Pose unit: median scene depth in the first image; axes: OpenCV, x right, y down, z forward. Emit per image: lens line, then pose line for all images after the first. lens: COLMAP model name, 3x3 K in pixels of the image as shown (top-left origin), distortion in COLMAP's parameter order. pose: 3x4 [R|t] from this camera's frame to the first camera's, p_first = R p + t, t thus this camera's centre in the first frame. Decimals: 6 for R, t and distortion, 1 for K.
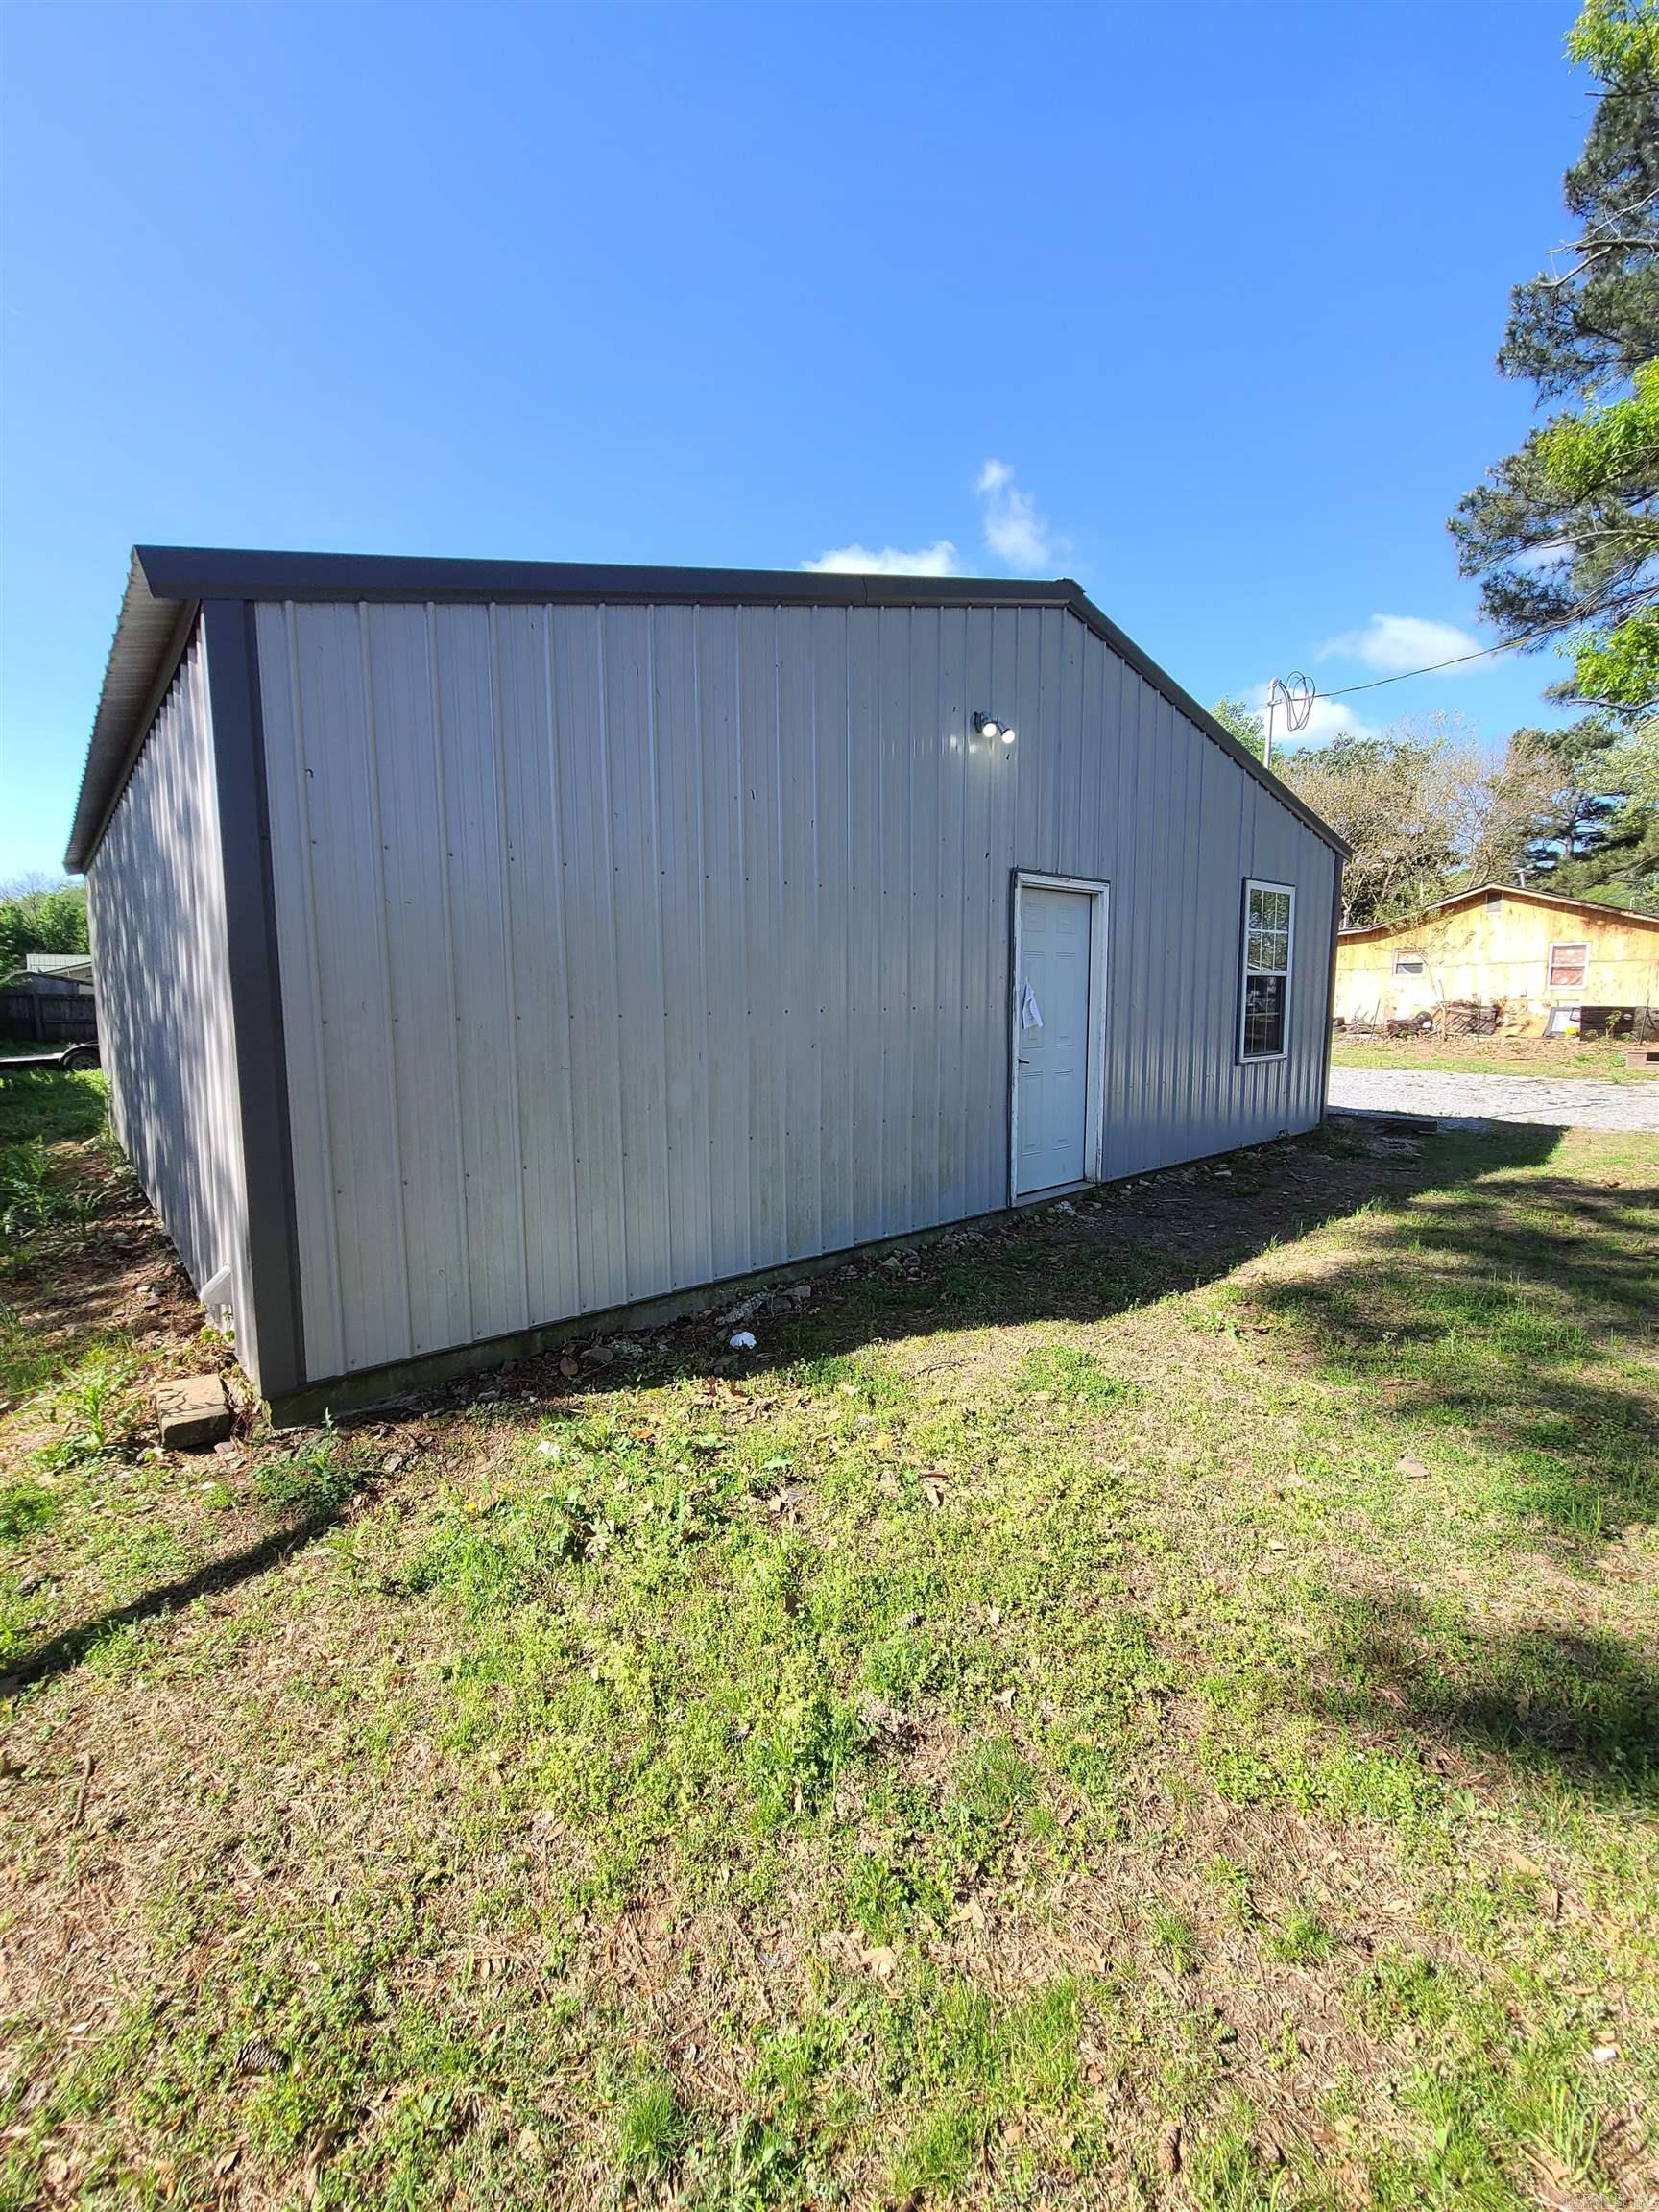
lens RADIAL K [[911.7, 0, 831.3], [0, 911.7, 1093.9], [0, 0, 1]] dist [0.002276, 0.000156]
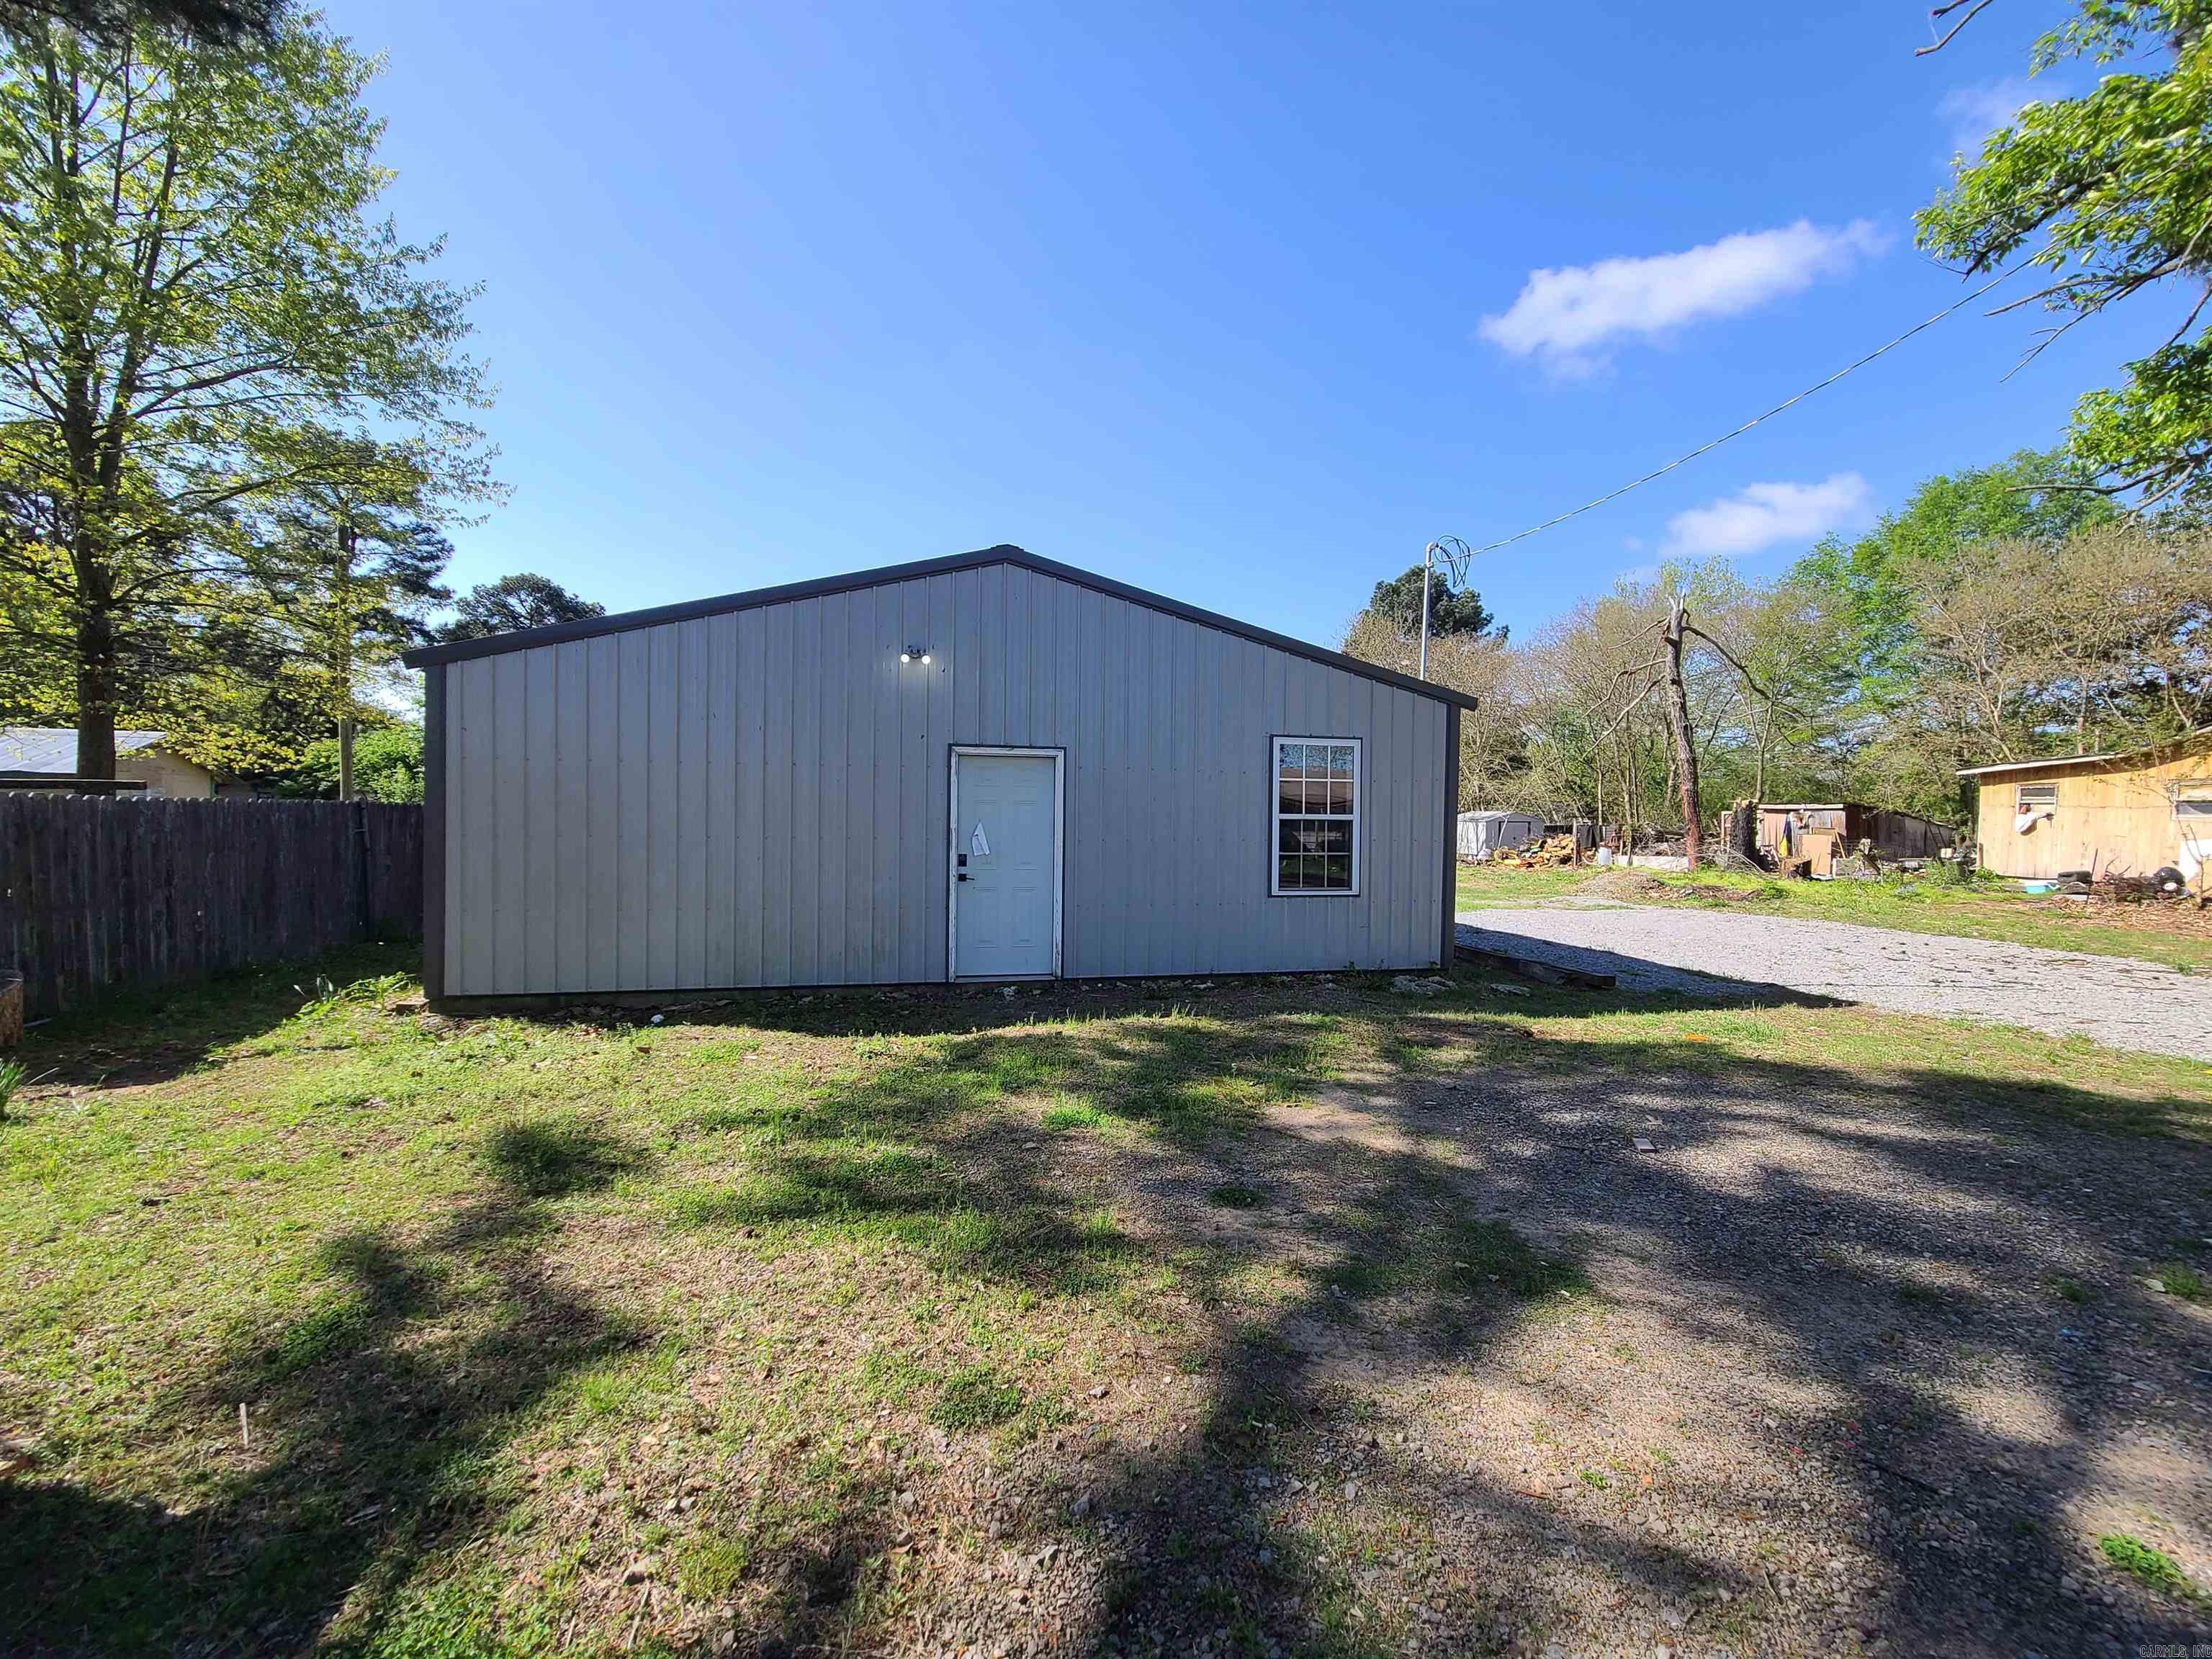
lens RADIAL K [[911.7, 0, 1106.0], [0, 911.7, 829.5], [0, 0, 1]] dist [0.002276, 0.000156]
pose [[0.896740, 0.021256, -0.442046, 1.051086], [-0.066589, 0.993955, -0.087288, 0.001852], [0.437519, 0.107710, 0.892735, -0.175860]]
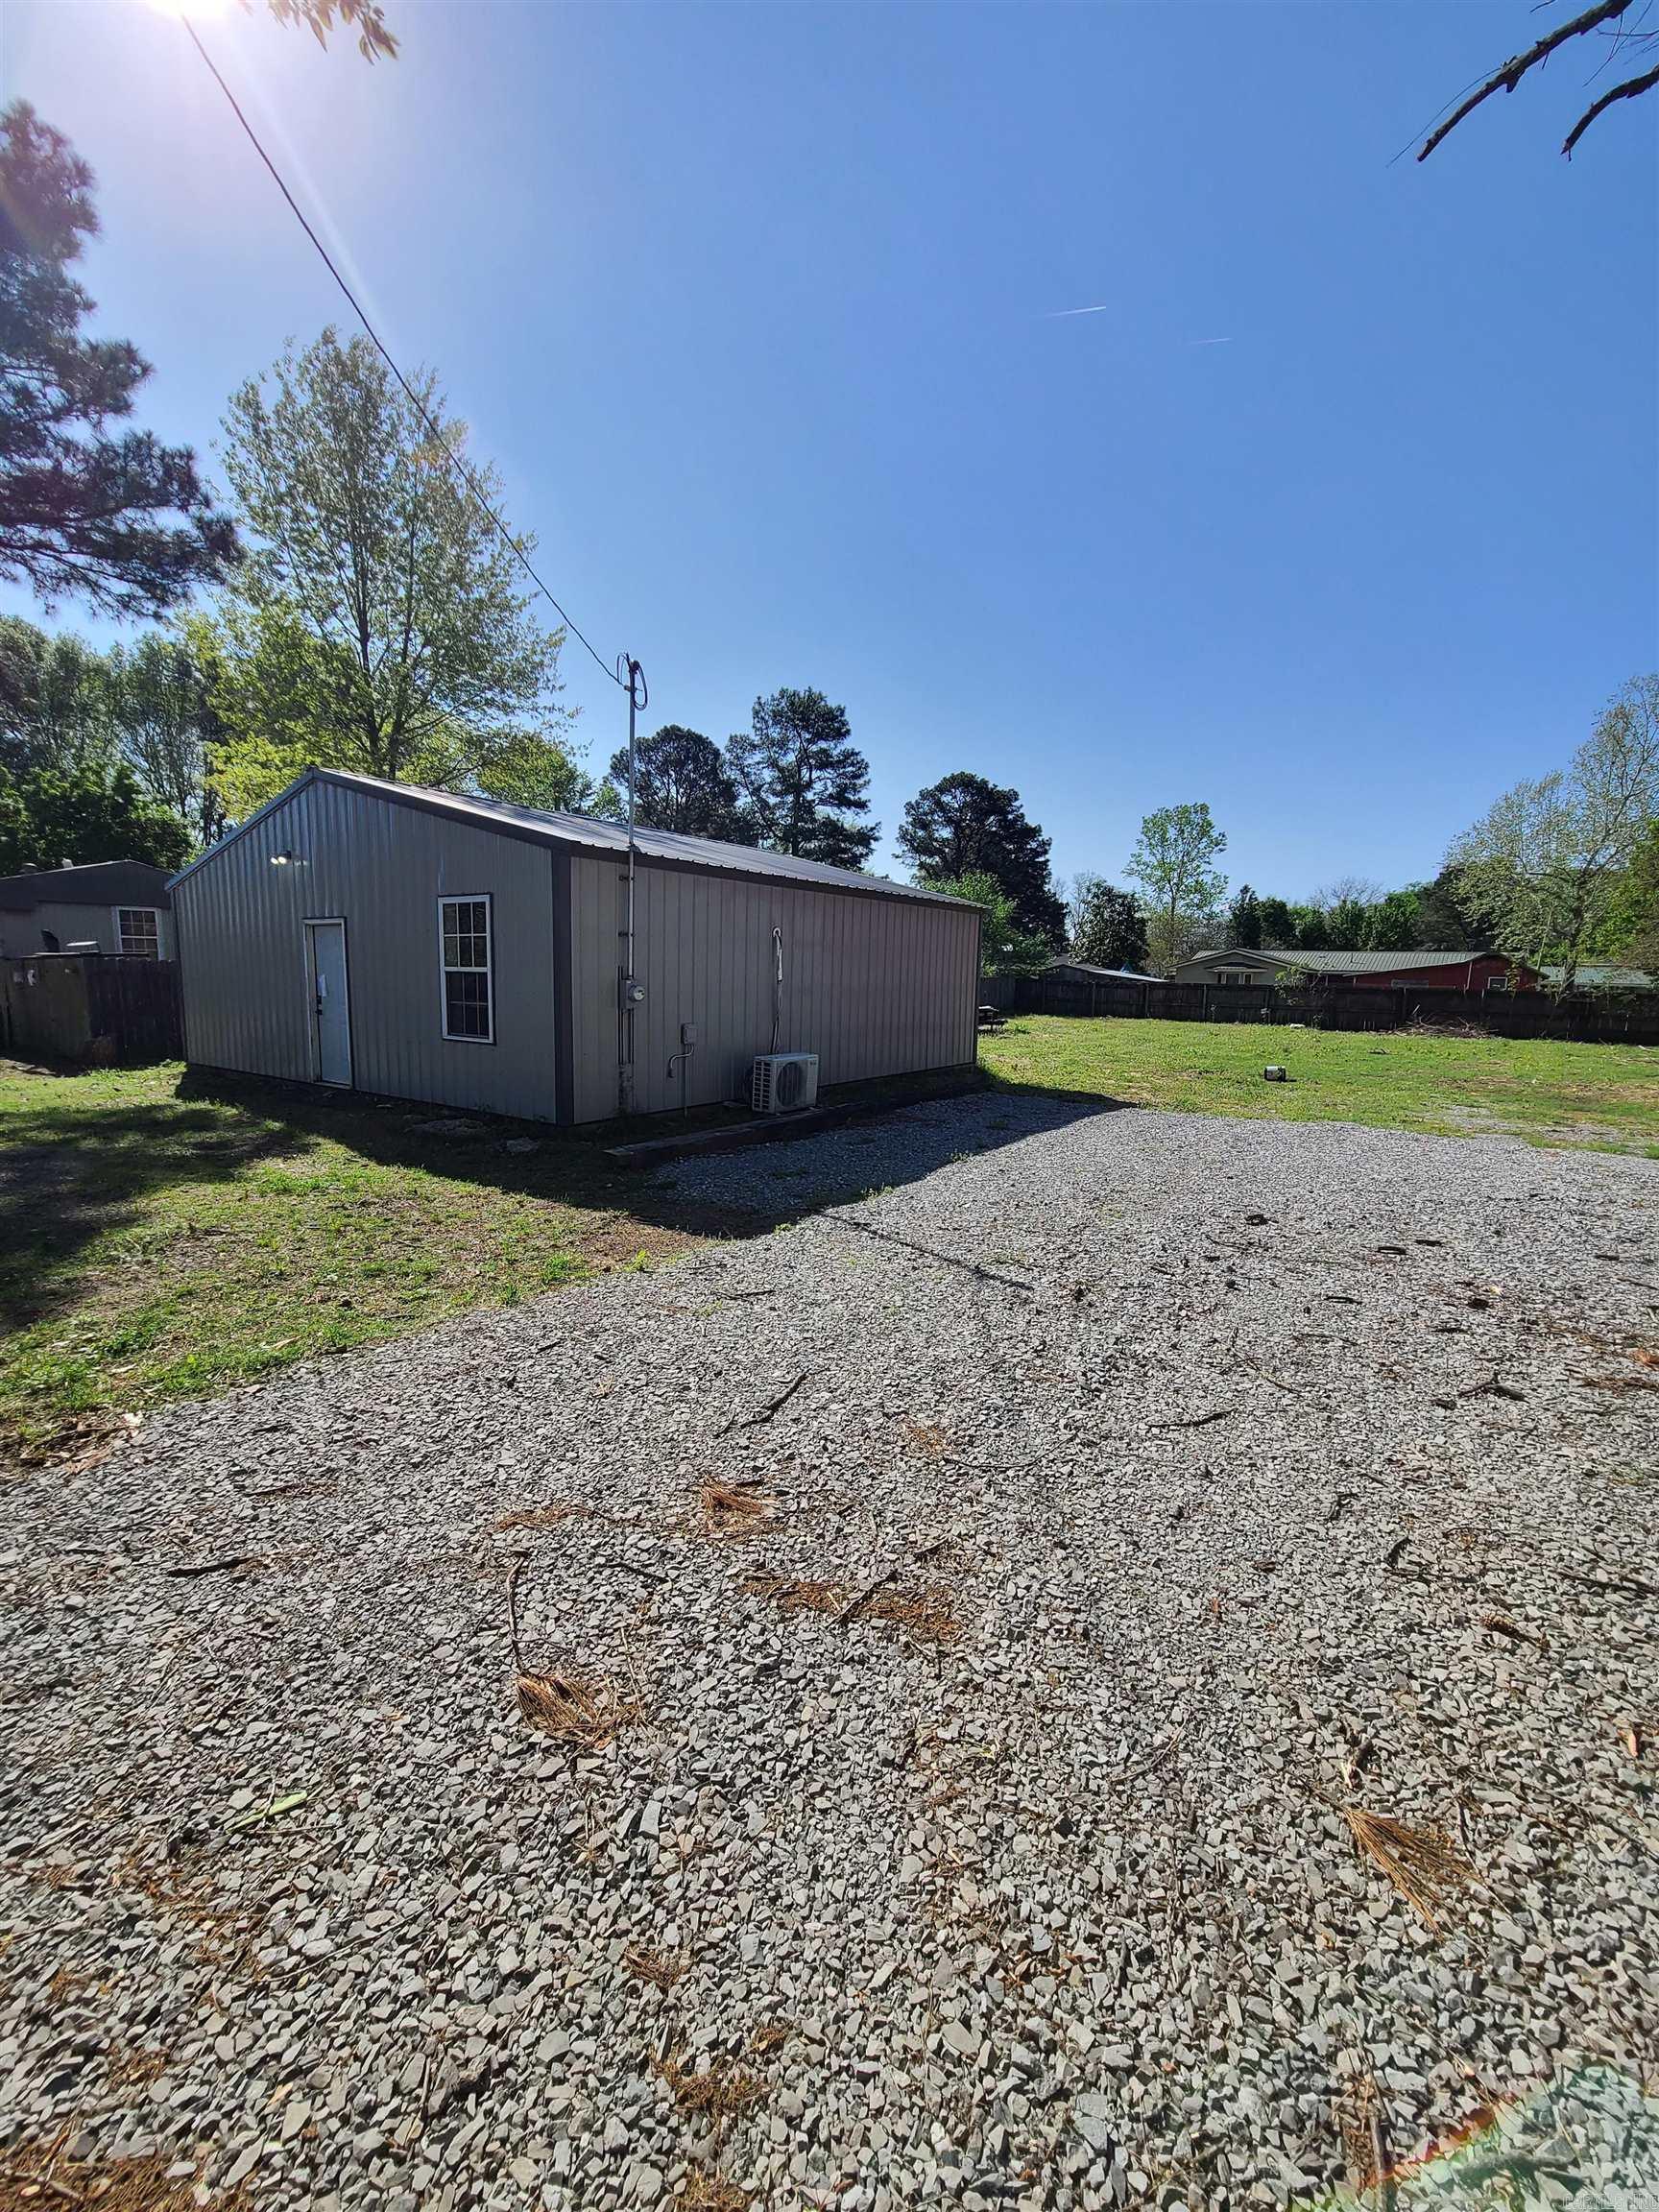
lens RADIAL K [[911.7, 0, 831.3], [0, 911.7, 1093.9], [0, 0, 1]] dist [0.002276, 0.000156]
pose [[0.264488, 0.135421, -0.954834, 2.525489], [-0.126795, 0.986380, 0.104773, -0.215147], [0.956017, 0.093357, 0.278056, 1.577694]]
